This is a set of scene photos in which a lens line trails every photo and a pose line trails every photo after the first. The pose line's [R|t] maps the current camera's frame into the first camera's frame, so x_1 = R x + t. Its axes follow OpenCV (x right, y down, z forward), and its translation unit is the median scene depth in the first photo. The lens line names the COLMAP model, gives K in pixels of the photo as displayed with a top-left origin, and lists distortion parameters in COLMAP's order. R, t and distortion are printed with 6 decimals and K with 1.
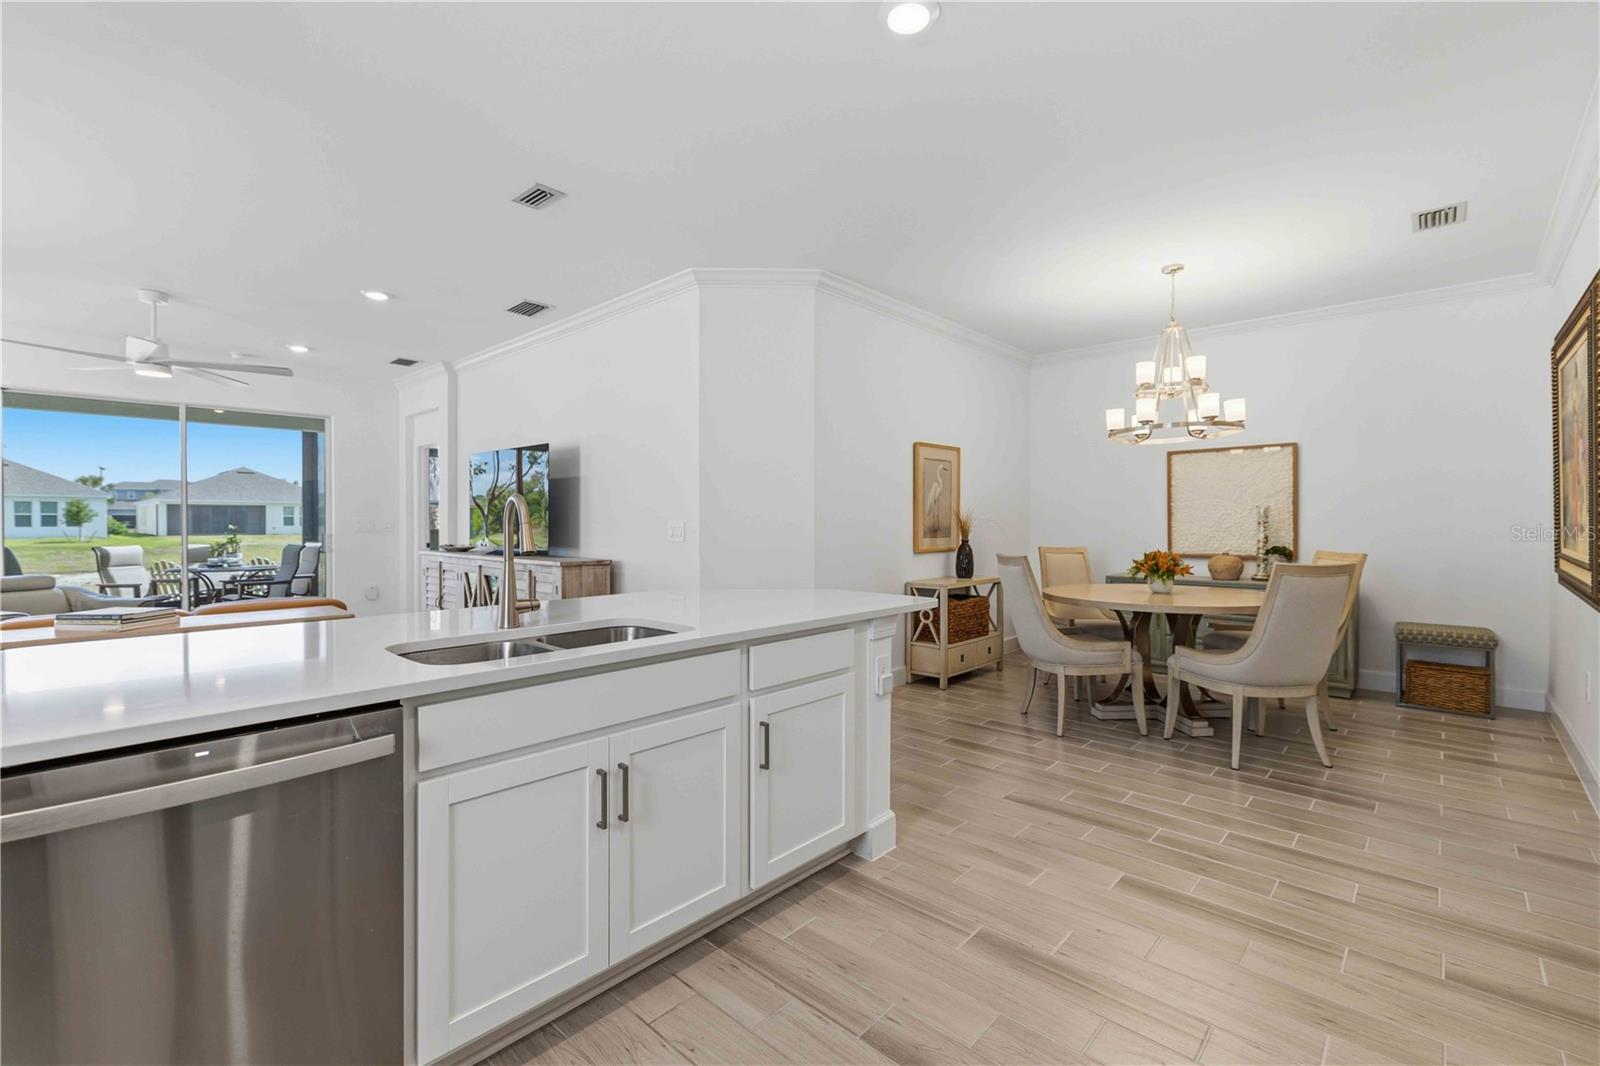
lens RADIAL K [[693.4, 0, 800.7], [0, 693.4, 527.3], [0, 0, 1]] dist [-0.000050, 0.000601]
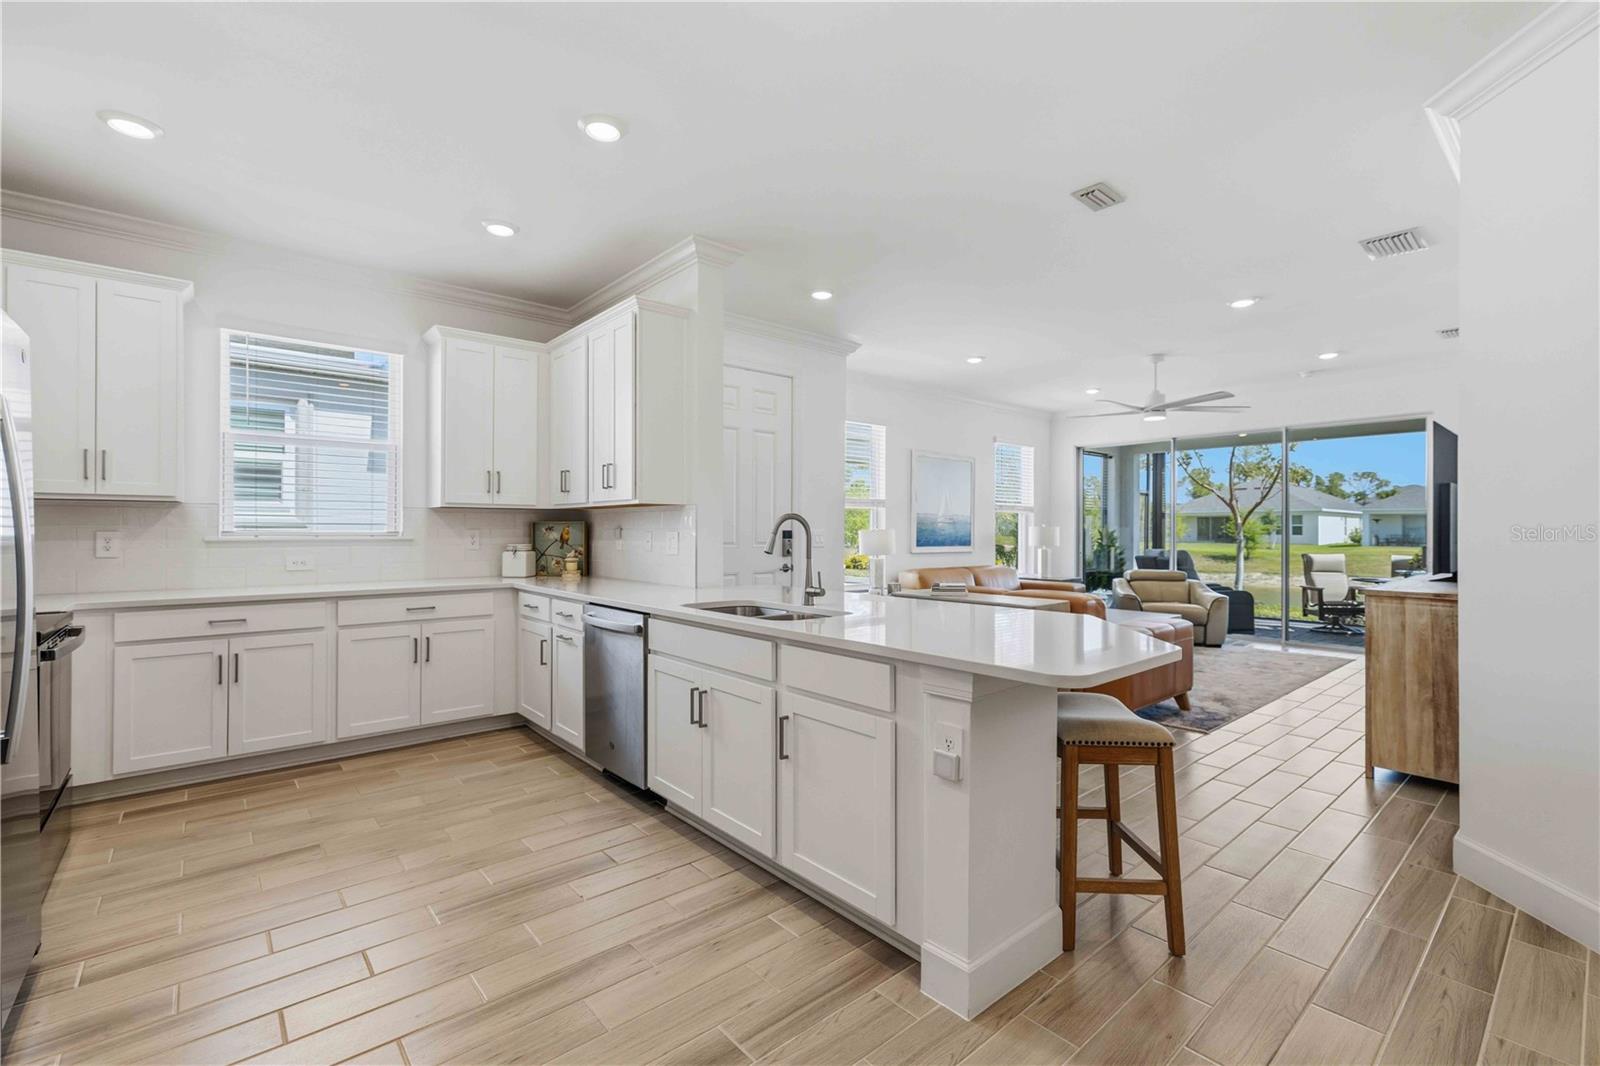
lens RADIAL K [[701.0, 0, 802.6], [0, 701.0, 530.4], [0, 0, 1]] dist [0.001618, 0.000386]
pose [[-0.114114, -0.001005, -0.993467, 0.523084], [-0.010427, 0.999946, 0.000186, -0.006068], [0.993413, 0.010380, -0.114118, 0.578722]]
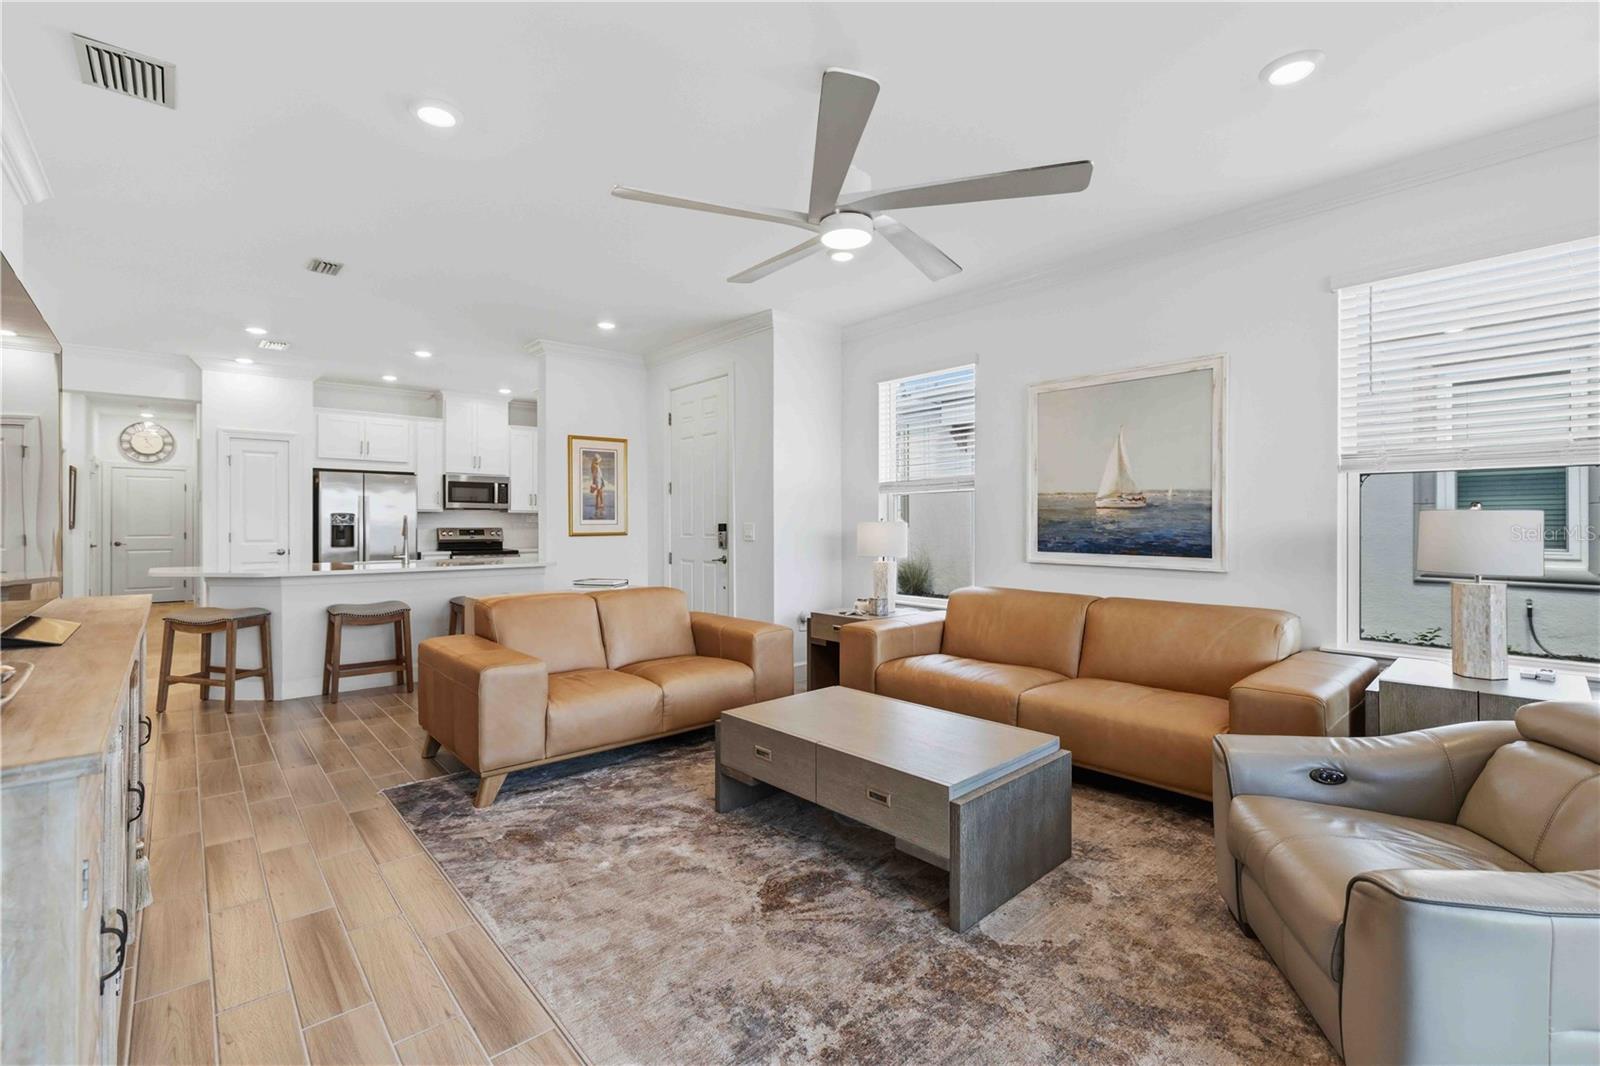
lens RADIAL K [[700.3, 0, 797.7], [0, 700.3, 522.9], [0, 0, 1]] dist [0.001536, 0.000545]
pose [[-0.994523, -0.000335, 0.104521, -1.105388], [0.000535, 0.999965, 0.008296, -0.018357], [-0.104520, 0.008306, -0.994488, 1.769765]]
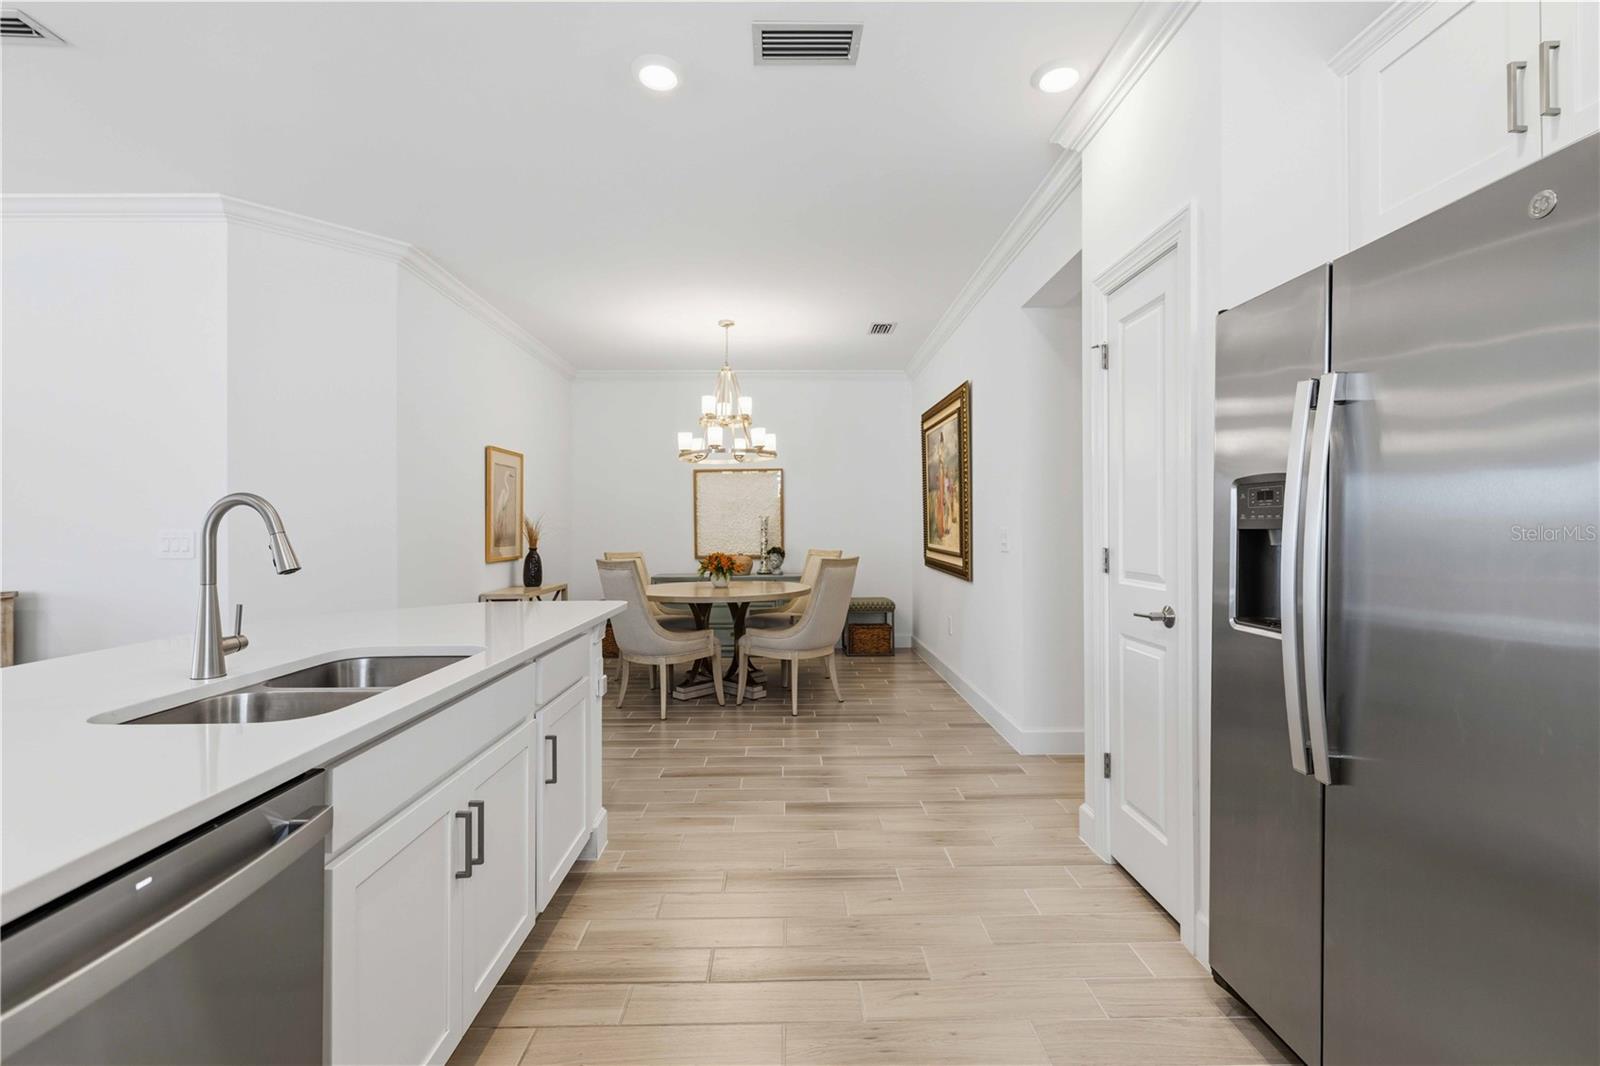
lens RADIAL K [[700.3, 0, 797.7], [0, 700.3, 522.9], [0, 0, 1]] dist [0.001536, 0.000545]
pose [[0.720296, 0.001922, 0.693665, -0.243775], [0.010655, 0.999848, -0.013834, 0.000185], [-0.693585, 0.017356, 0.720165, 0.023393]]
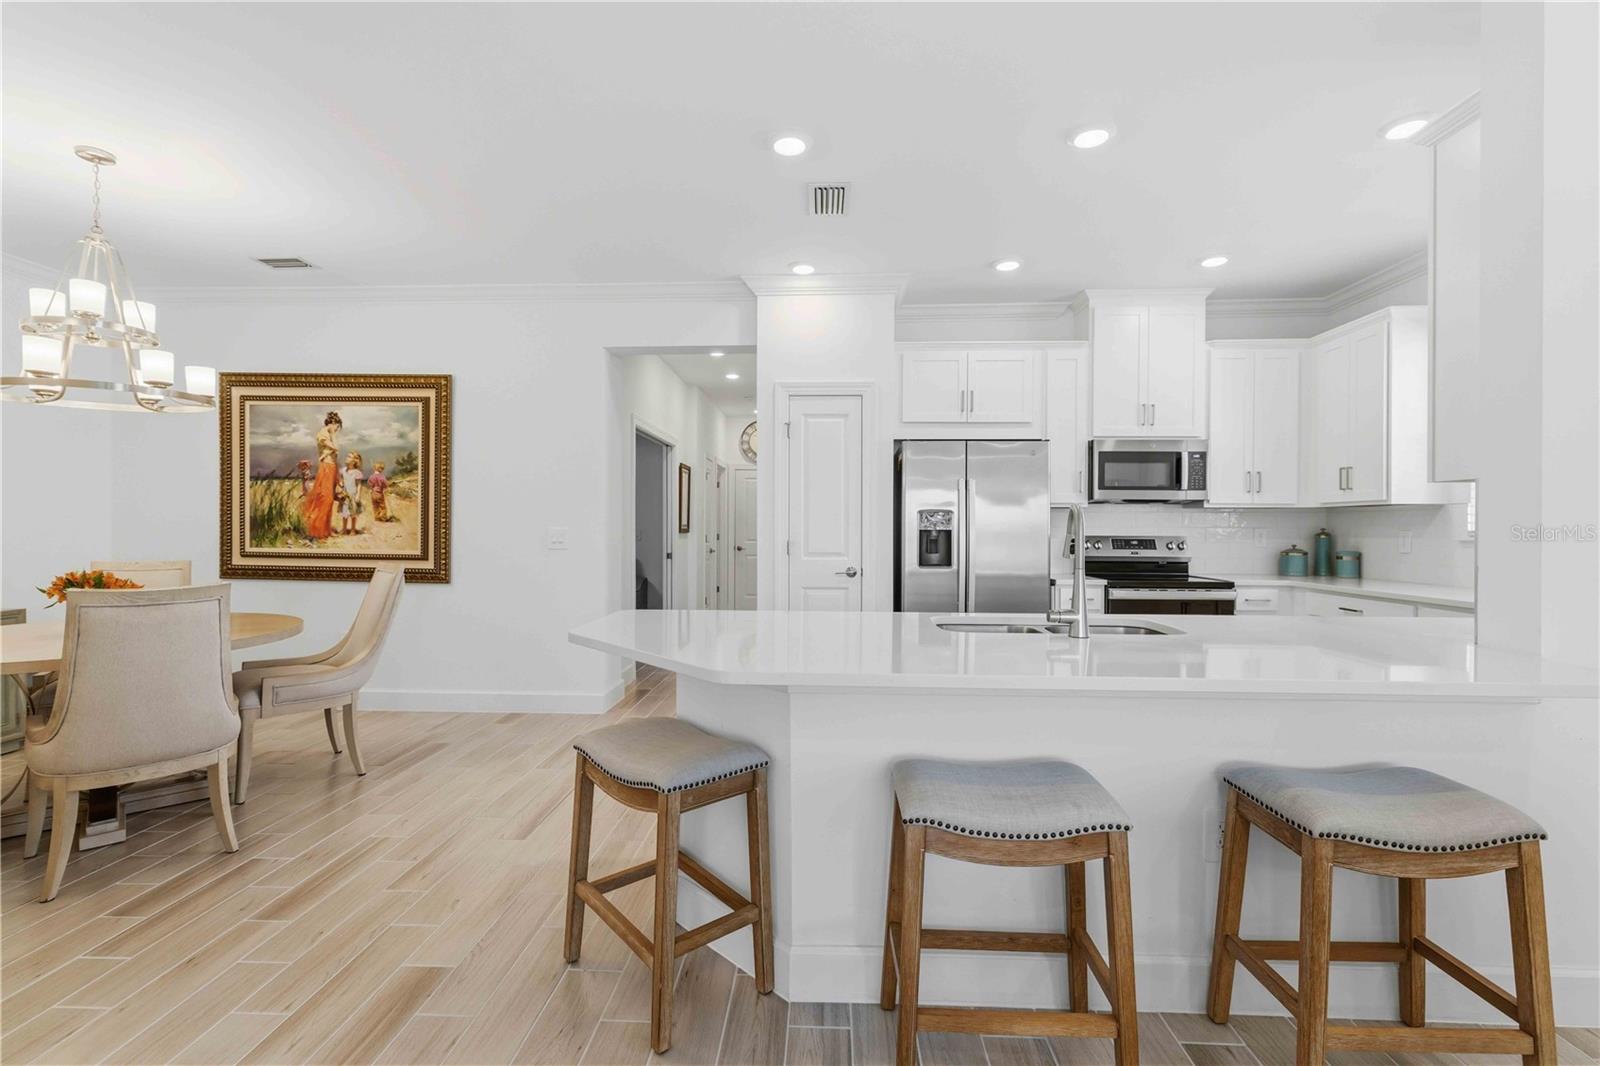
lens RADIAL K [[701.0, 0, 802.6], [0, 701.0, 530.4], [0, 0, 1]] dist [0.001618, 0.000386]
pose [[-0.643345, -0.005411, 0.765557, -0.451572], [0.002019, 0.999960, 0.008765, -0.007094], [-0.765574, 0.007185, -0.643308, 0.954947]]
